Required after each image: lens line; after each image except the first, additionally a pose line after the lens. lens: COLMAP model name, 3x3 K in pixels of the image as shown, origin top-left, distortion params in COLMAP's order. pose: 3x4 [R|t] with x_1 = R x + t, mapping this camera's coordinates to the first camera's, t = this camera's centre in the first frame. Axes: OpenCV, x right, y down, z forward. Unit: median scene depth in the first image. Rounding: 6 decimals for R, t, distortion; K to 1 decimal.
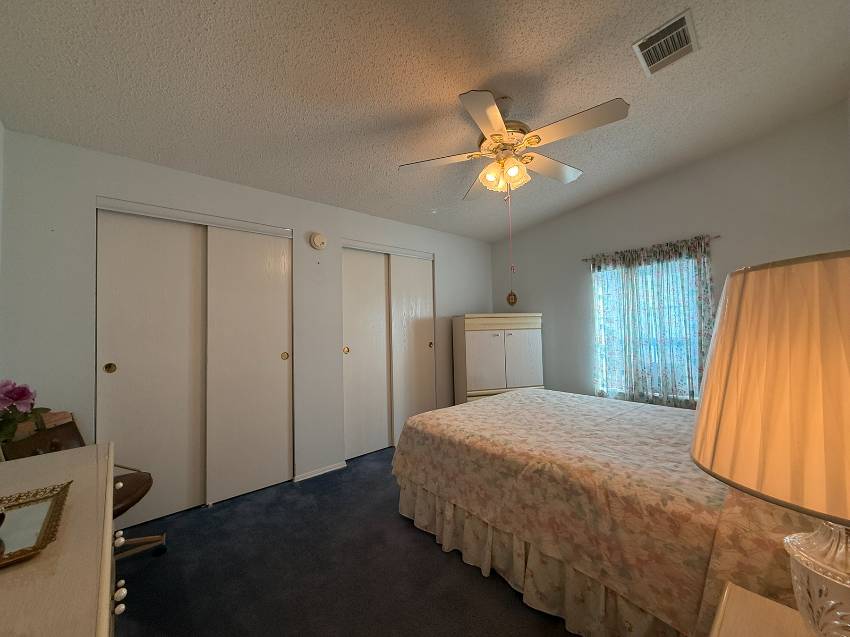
lens RADIAL K [[339.5, 0, 425.6], [0, 339.5, 318.6], [0, 0, 1]] dist [0.003368, -0.000572]
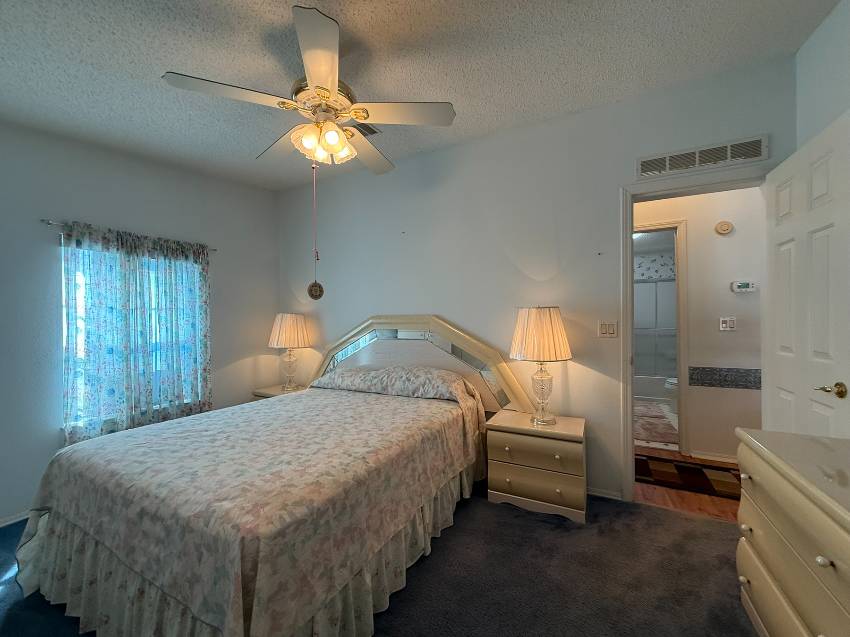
lens RADIAL K [[339.5, 0, 424.8], [0, 339.5, 319.9], [0, 0, 1]] dist [0.003368, -0.000572]
pose [[-0.353045, 0.035583, 0.934929, -0.418027], [-0.003700, 0.999216, -0.039427, 0.031428], [-0.935599, -0.017379, -0.352636, 0.718177]]
